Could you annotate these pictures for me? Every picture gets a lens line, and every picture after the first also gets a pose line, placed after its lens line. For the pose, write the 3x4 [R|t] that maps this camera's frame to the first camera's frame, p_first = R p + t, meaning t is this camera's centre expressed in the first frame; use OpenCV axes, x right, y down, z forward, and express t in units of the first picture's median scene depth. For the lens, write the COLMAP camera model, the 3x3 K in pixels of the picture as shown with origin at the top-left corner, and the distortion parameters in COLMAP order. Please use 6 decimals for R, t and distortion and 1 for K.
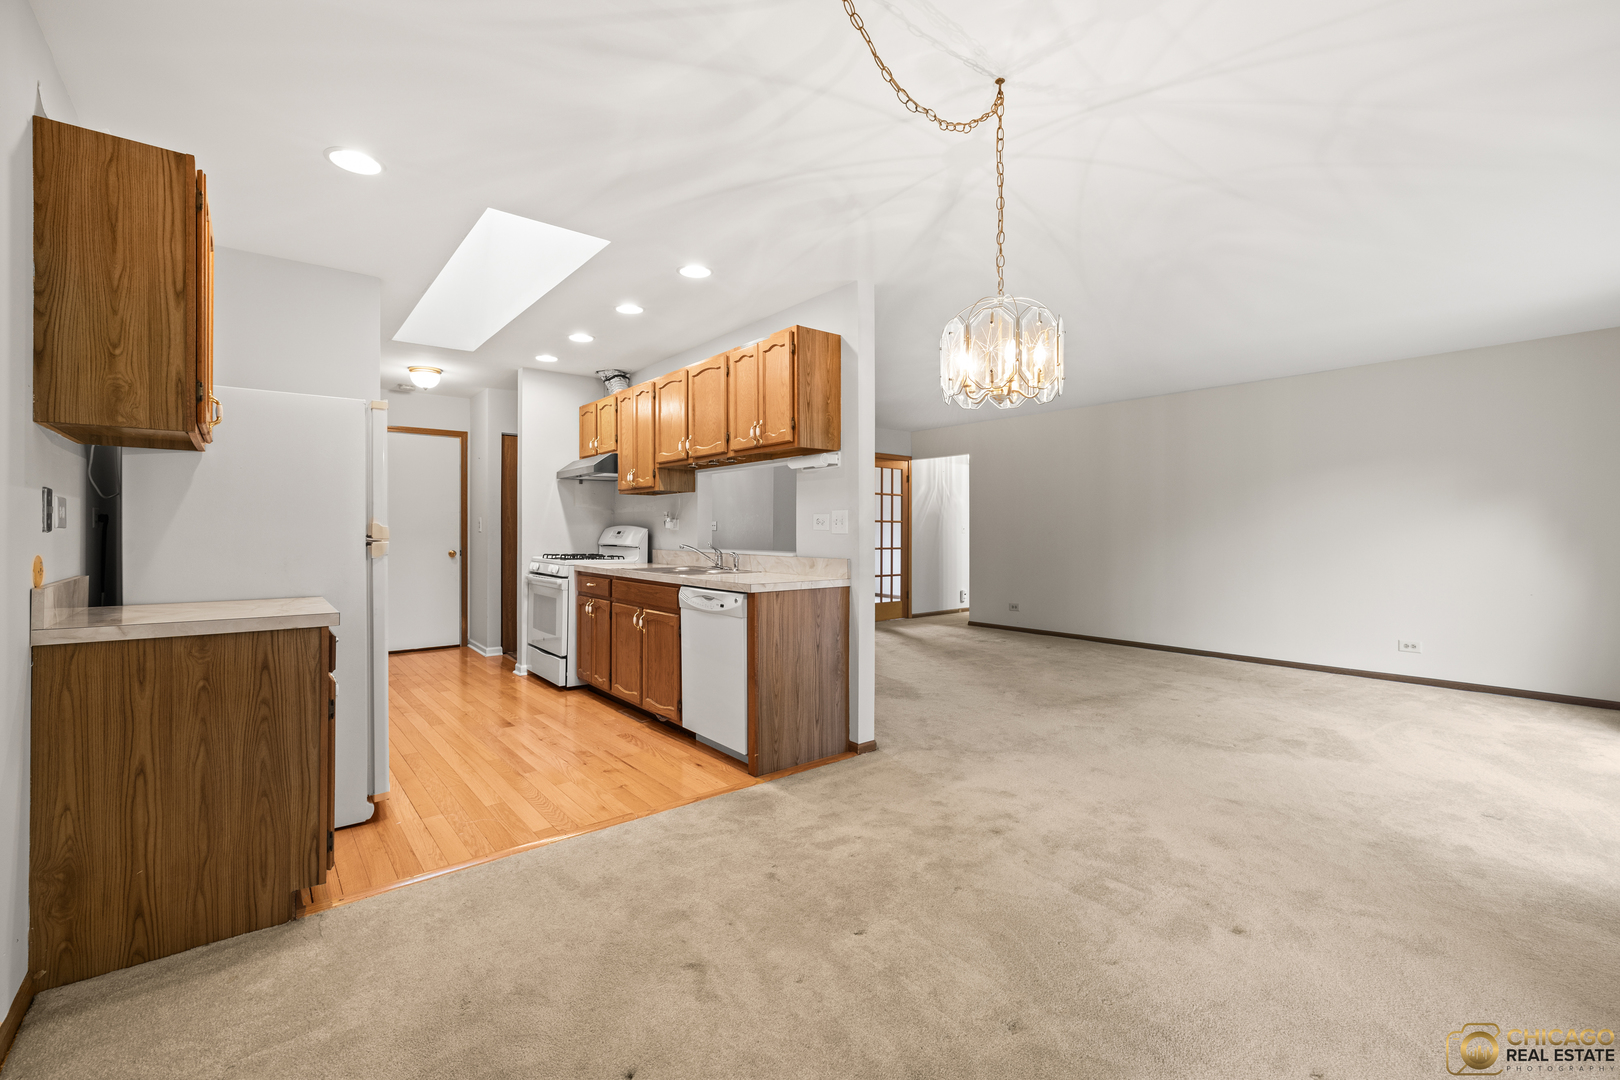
lens RADIAL K [[683.7, 0, 801.1], [0, 683.7, 528.5], [0, 0, 1]] dist [0.000741, 0.000533]
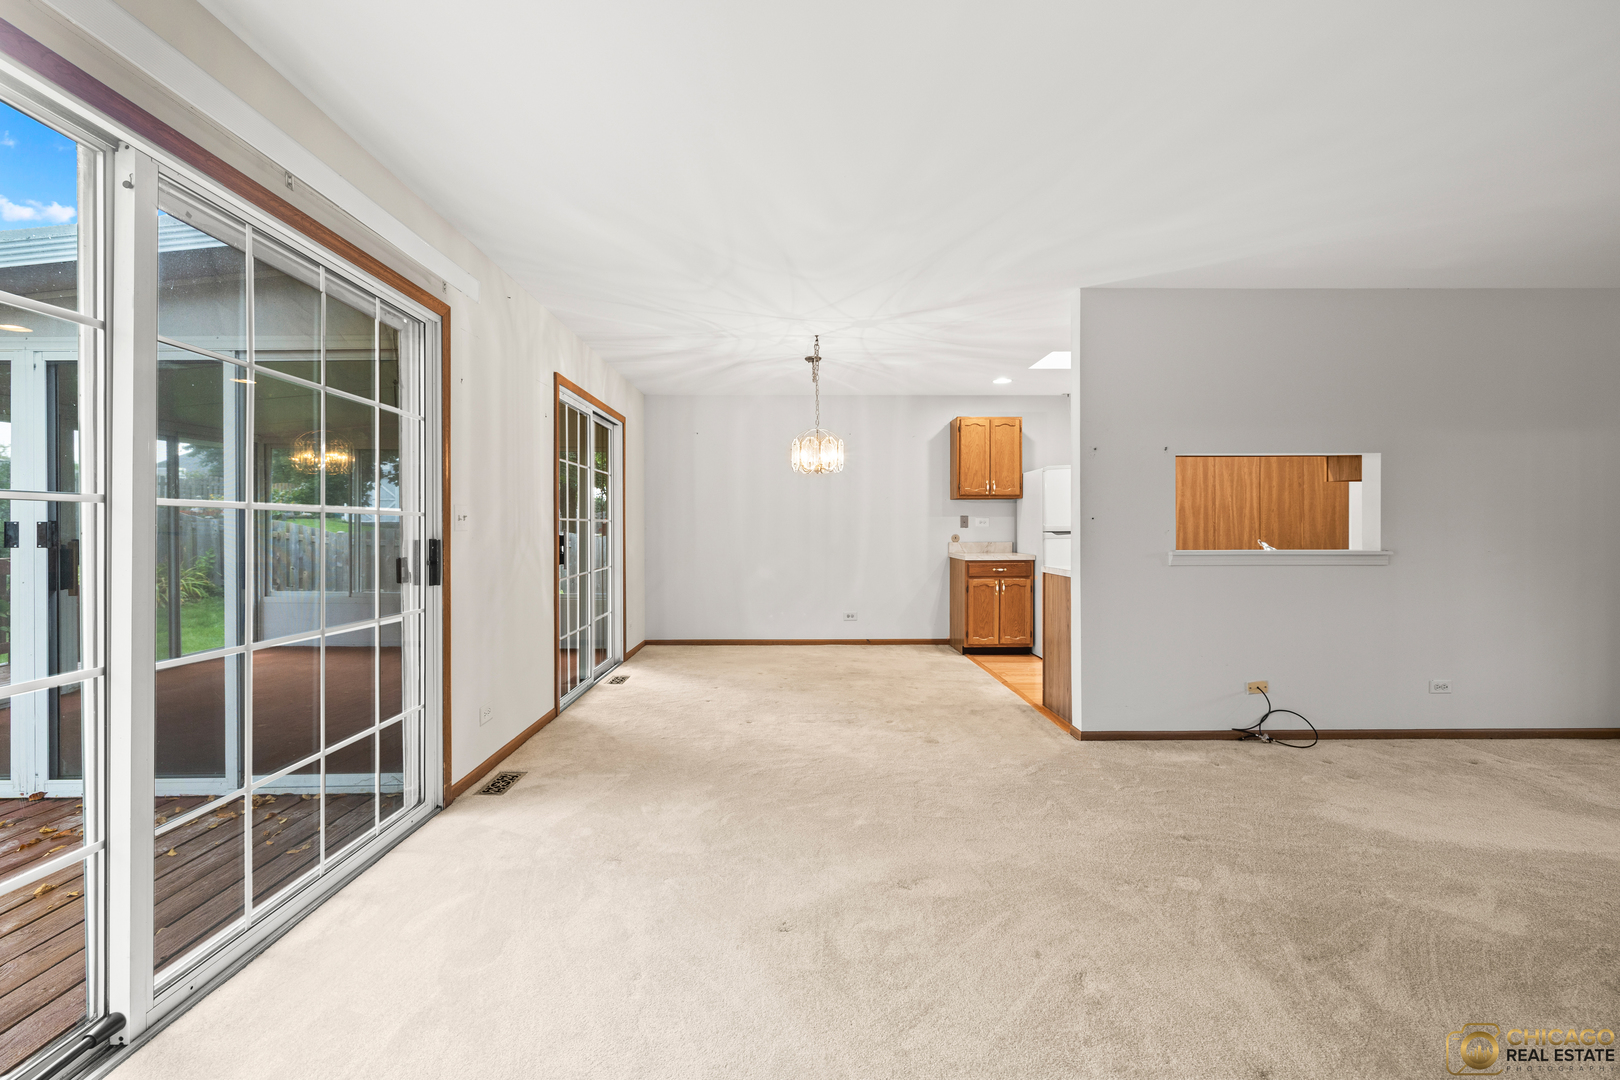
lens RADIAL K [[683.7, 0, 802.4], [0, 683.7, 529.1], [0, 0, 1]] dist [0.000741, 0.000533]
pose [[-0.622256, 0.004798, -0.782799, 1.071500], [0.005145, 0.999985, 0.002040, 0.000524], [0.782797, -0.002758, -0.622271, 1.200740]]
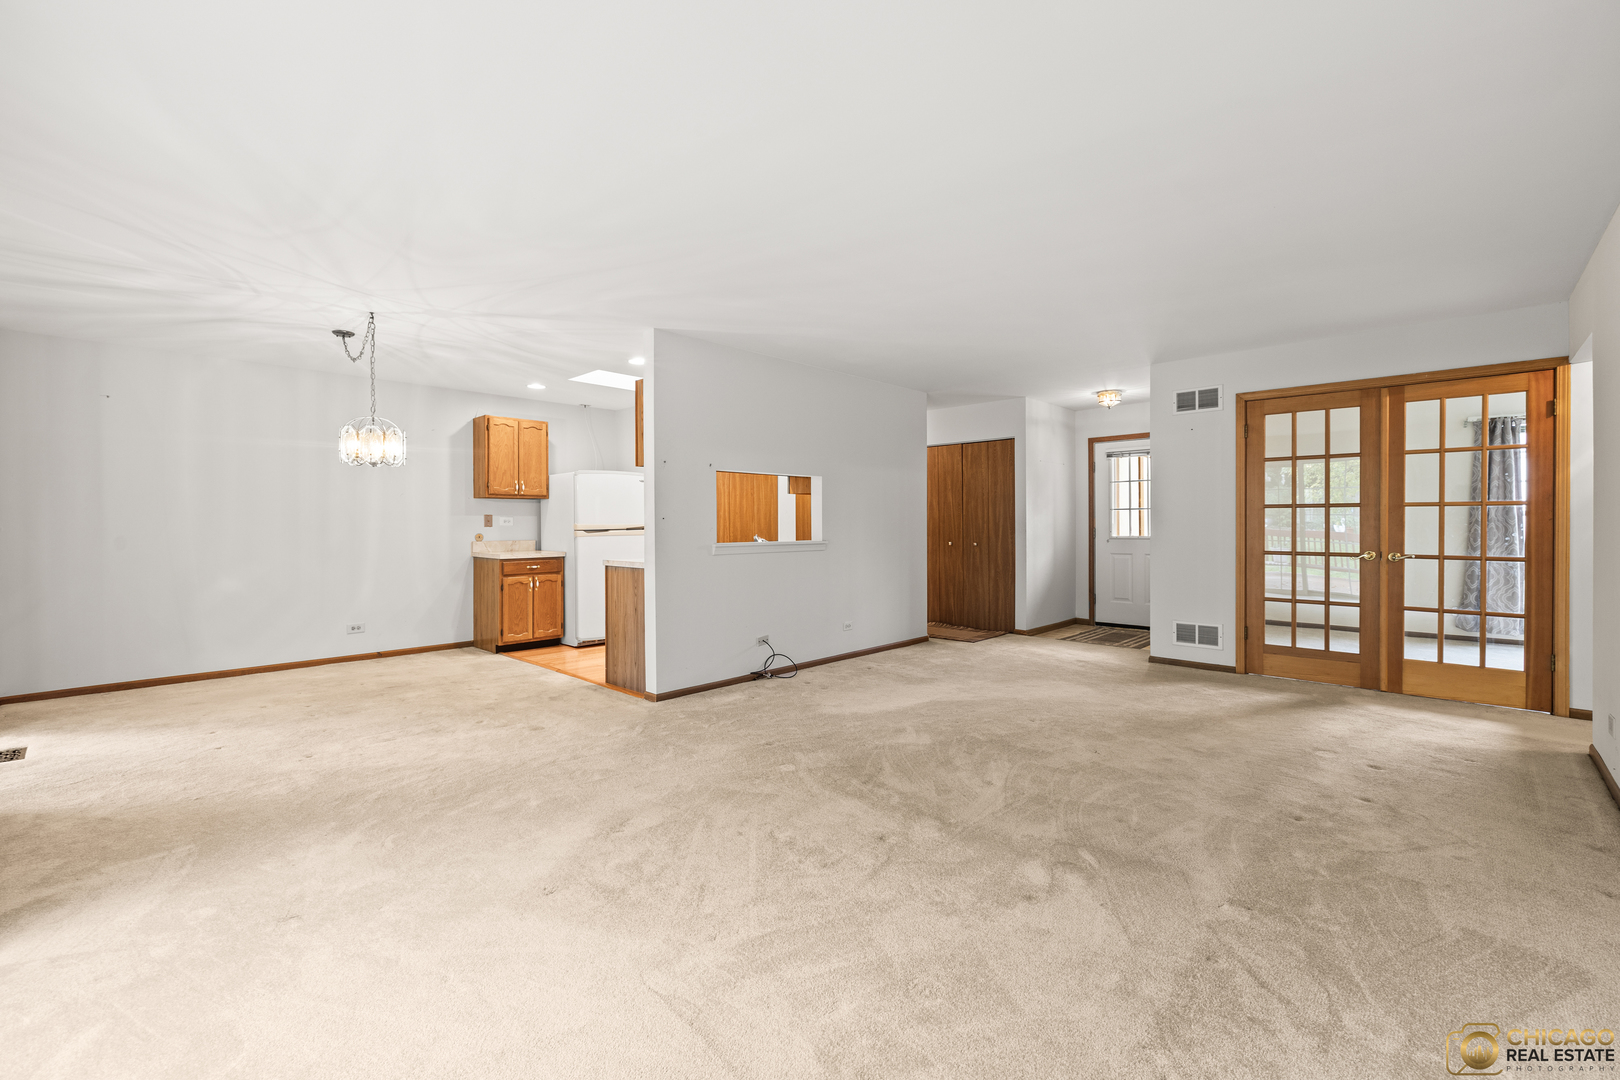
lens RADIAL K [[683.7, 0, 794.4], [0, 683.7, 527.2], [0, 0, 1]] dist [0.000741, 0.000533]
pose [[0.115947, 0.004600, -0.993245, 1.255193], [0.006988, 0.999961, 0.005447, -0.000239], [0.993231, -0.007572, 0.115910, 1.013092]]
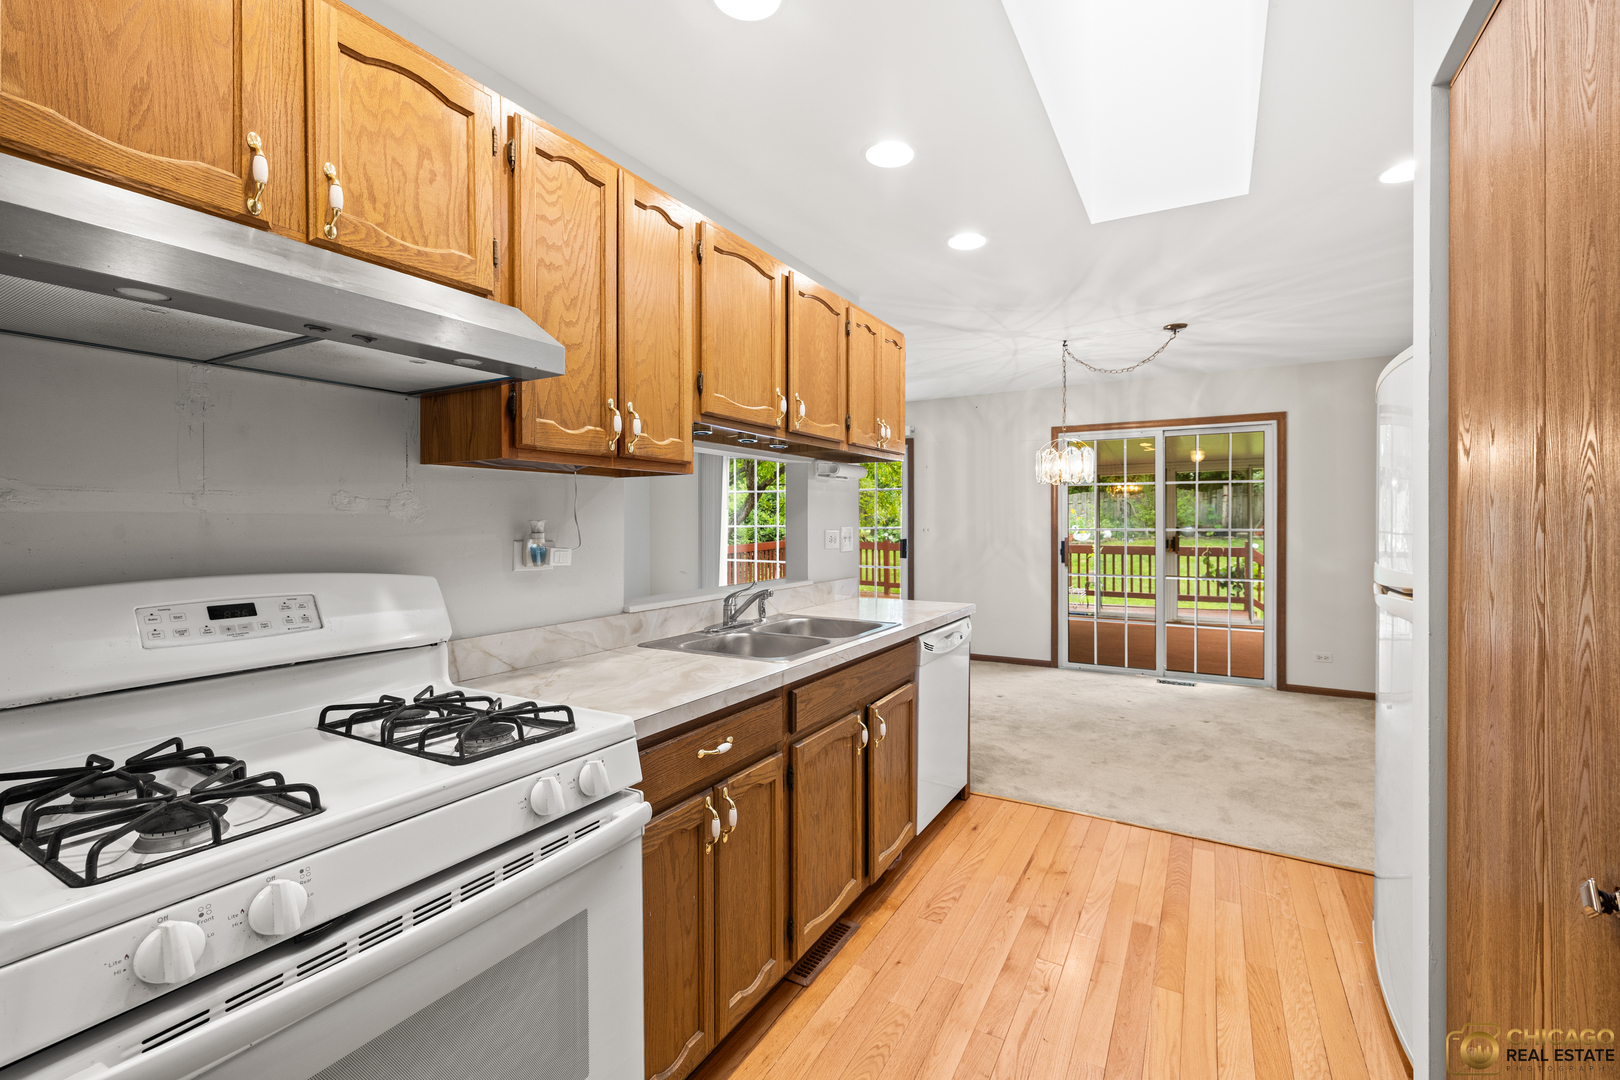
lens RADIAL K [[683.7, 0, 819.9], [0, 683.7, 514.9], [0, 0, 1]] dist [0.000741, 0.000533]
pose [[-0.354515, 0.008955, 0.935007, -0.751571], [-0.001522, 0.999947, -0.010154, -0.030797], [-0.935049, -0.005022, -0.354483, 1.263021]]
